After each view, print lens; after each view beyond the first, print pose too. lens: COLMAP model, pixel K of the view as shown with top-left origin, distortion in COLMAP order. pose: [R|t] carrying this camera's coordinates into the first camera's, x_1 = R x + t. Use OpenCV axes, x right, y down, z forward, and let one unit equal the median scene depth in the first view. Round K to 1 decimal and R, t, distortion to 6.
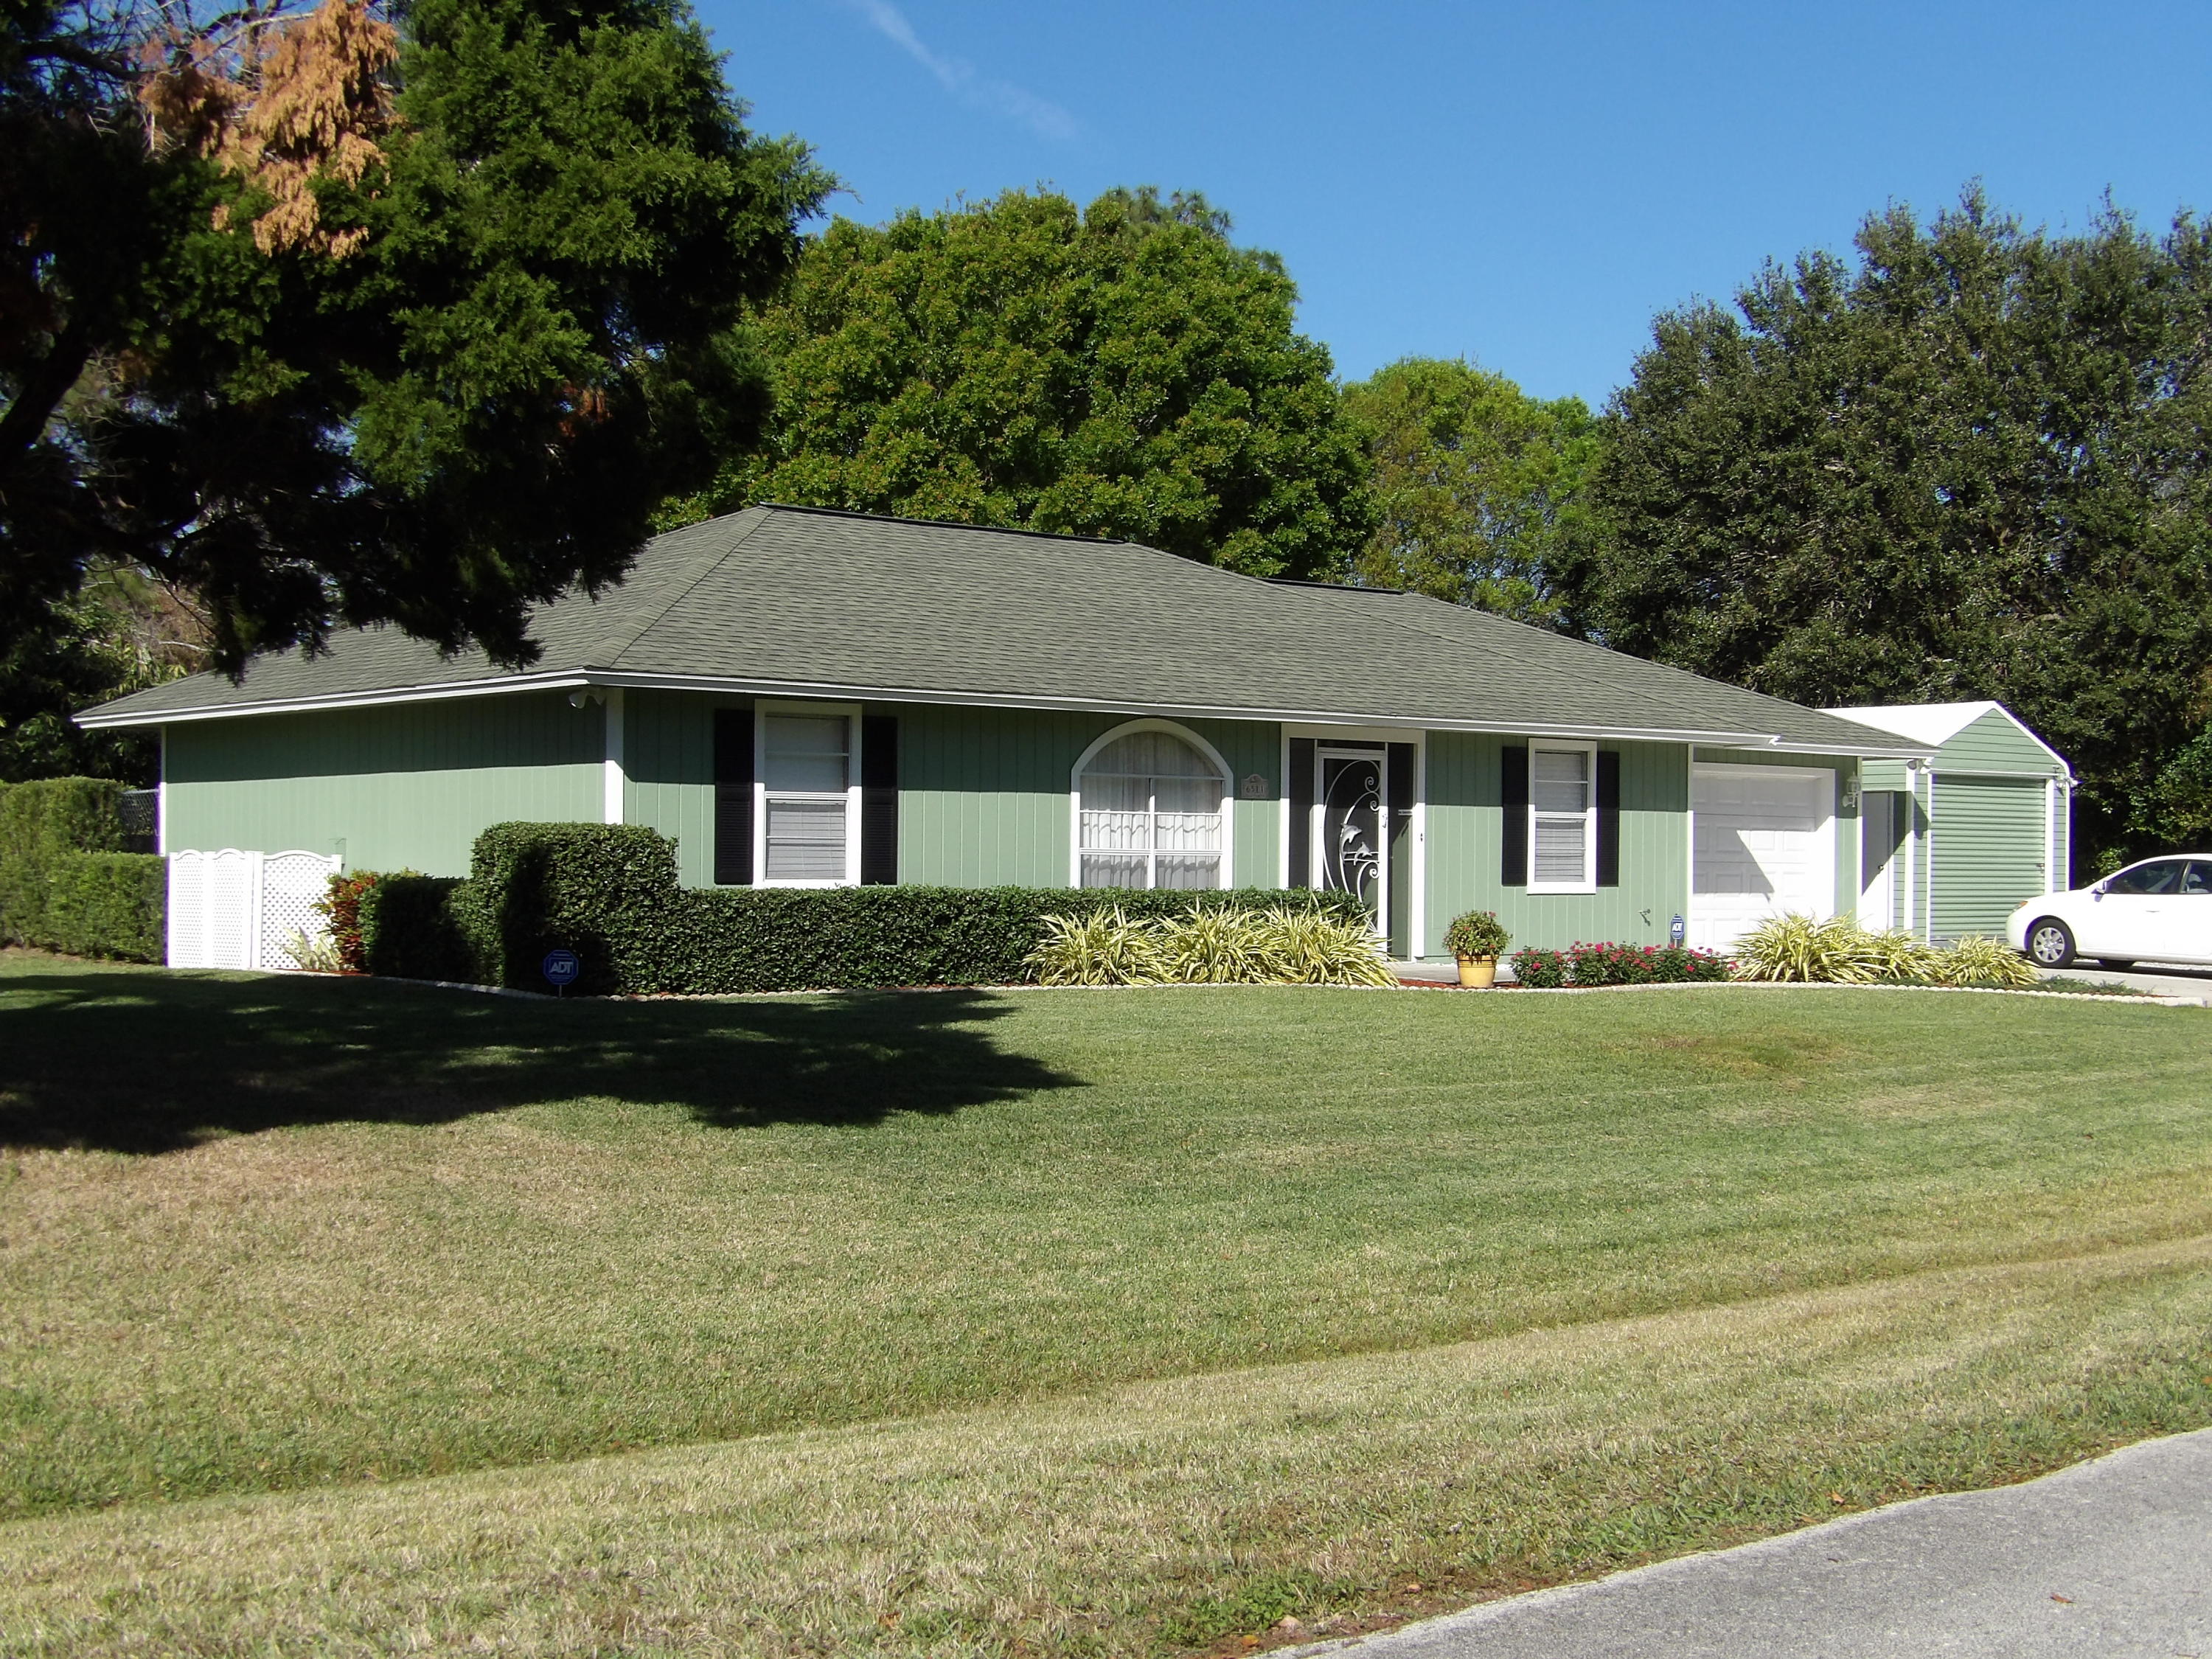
lens RADIAL K [[2925.3, 0, 1106.0], [0, 2925.3, 829.5], [0, 0, 1]] dist [-0.142838, -0.022485]
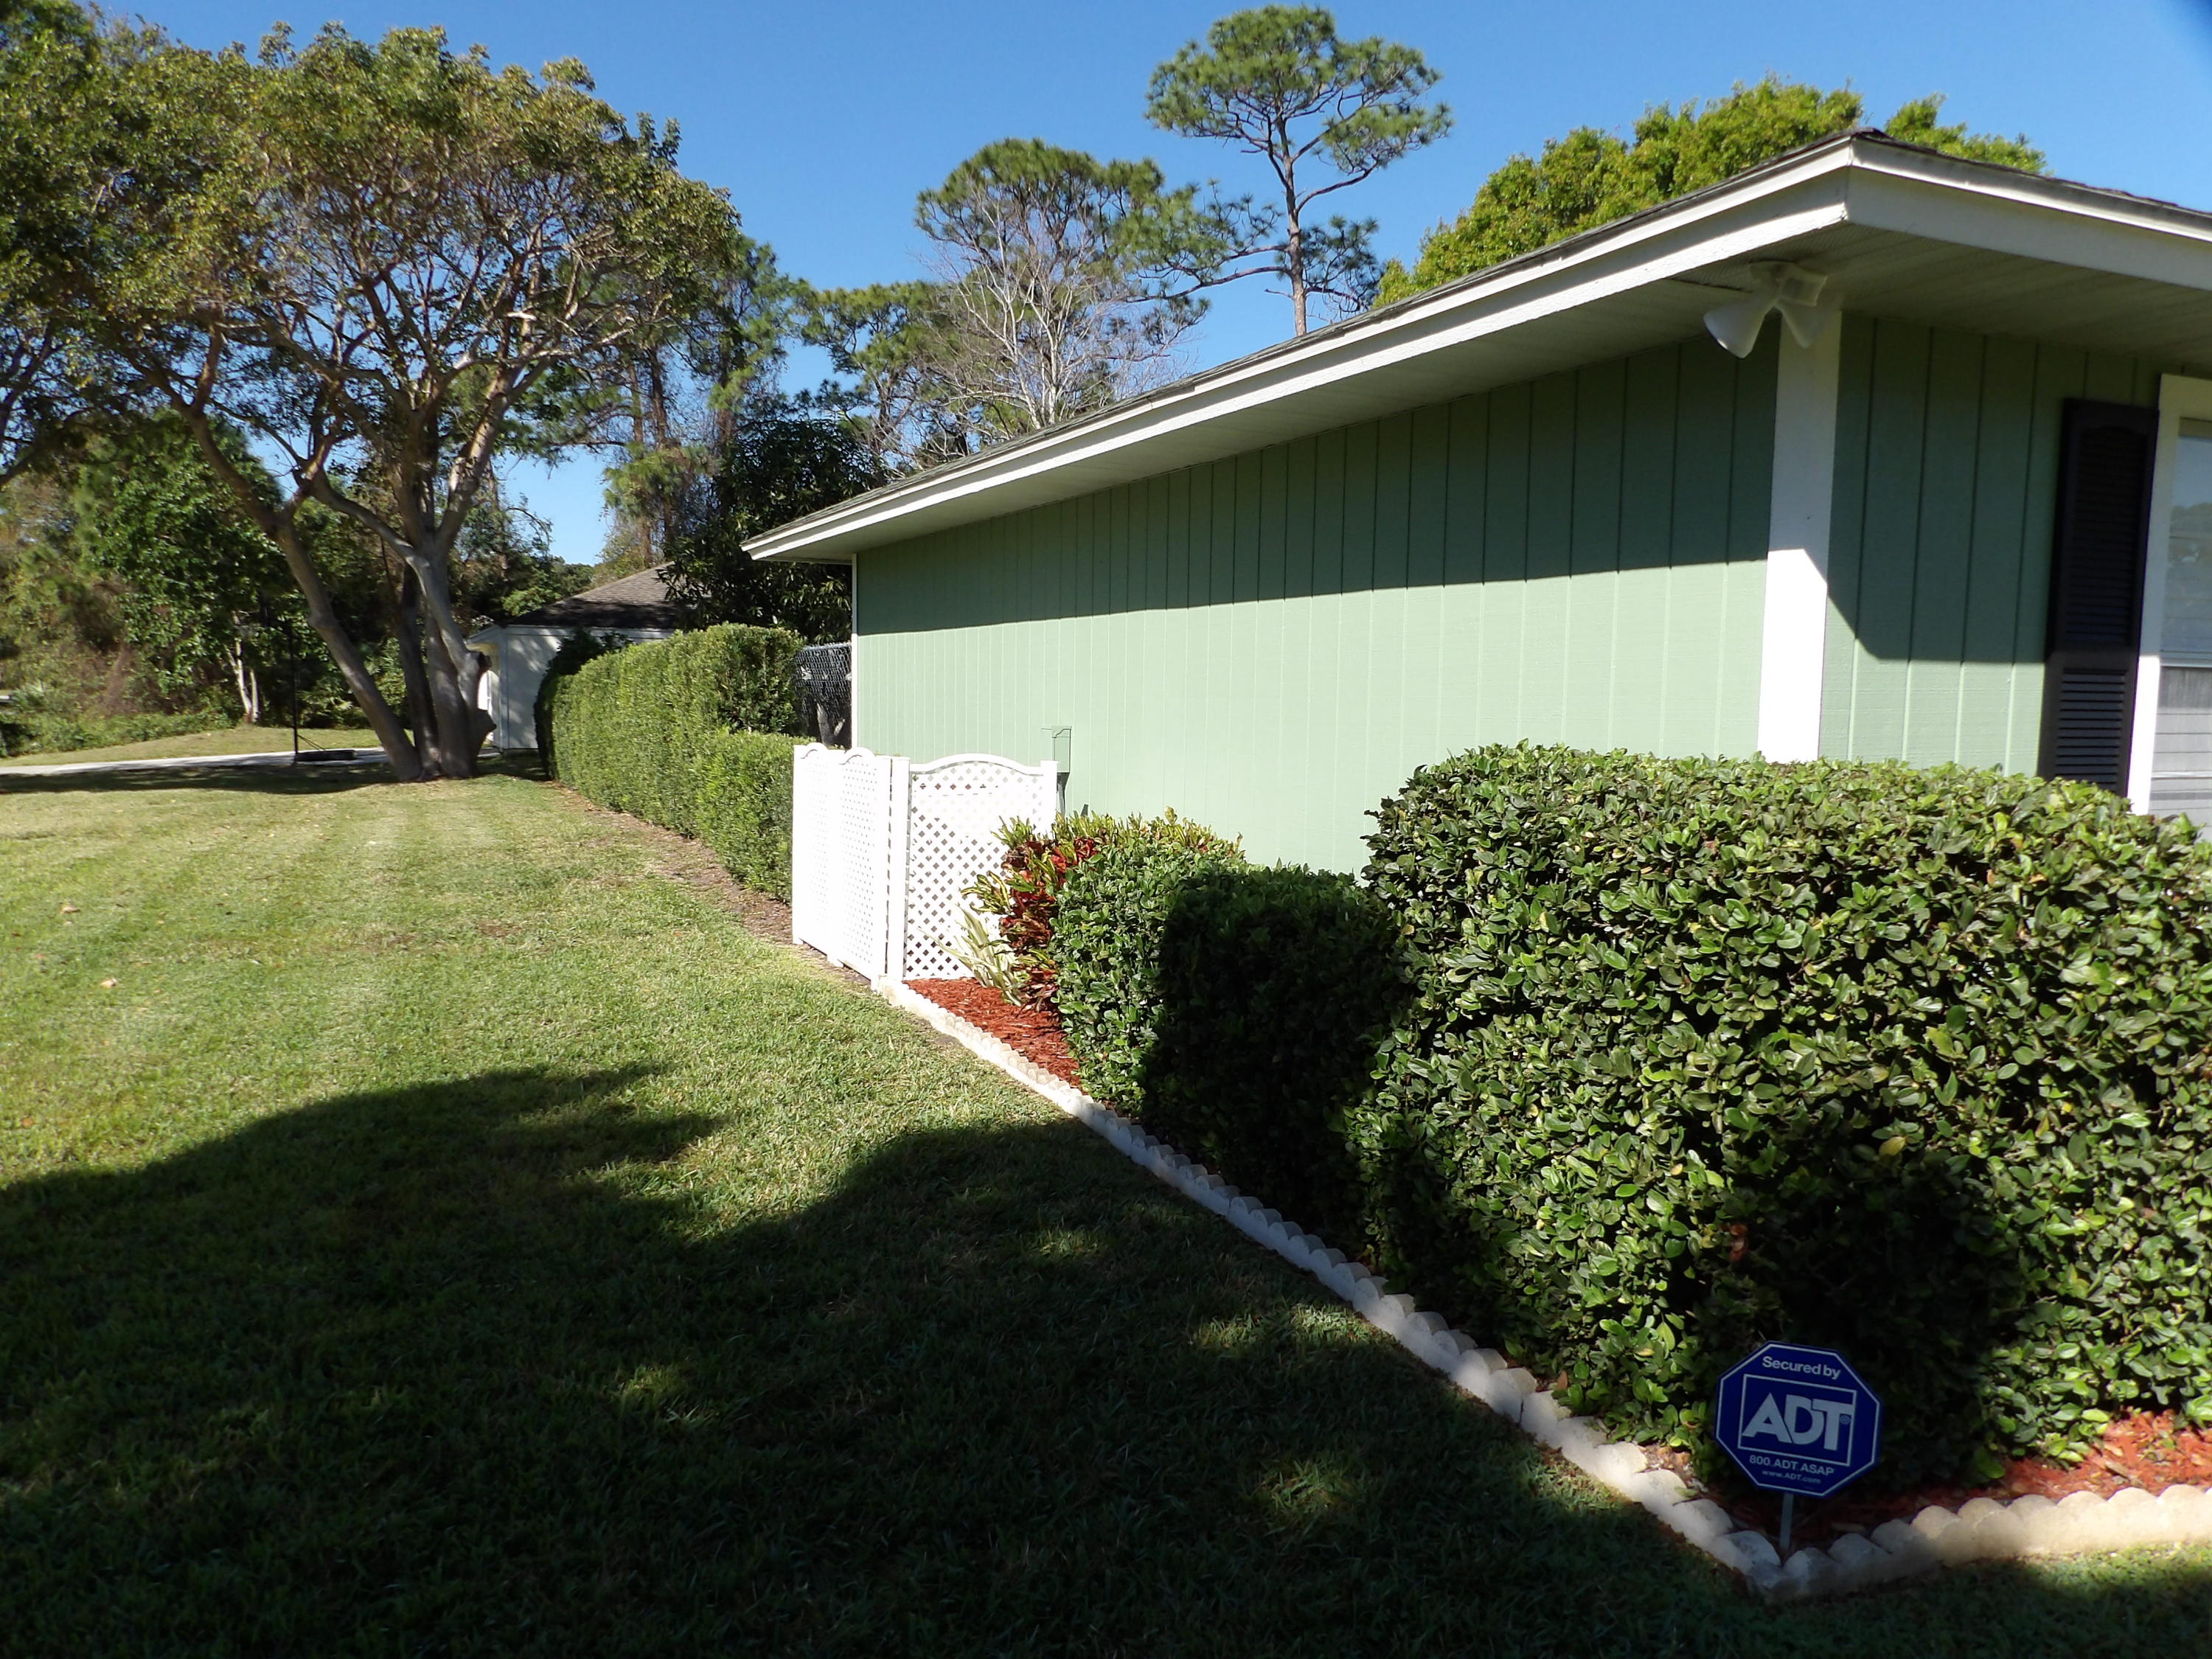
lens RADIAL K [[1595.7, 0, 1106.0], [0, 1595.7, 829.5], [0, 0, 1]] dist [-0.082052, 0.003913]
pose [[0.956378, 0.036130, -0.289890, -0.149549], [-0.005866, 0.994498, 0.104594, -0.009472], [0.292074, -0.098331, 0.951327, 0.639600]]
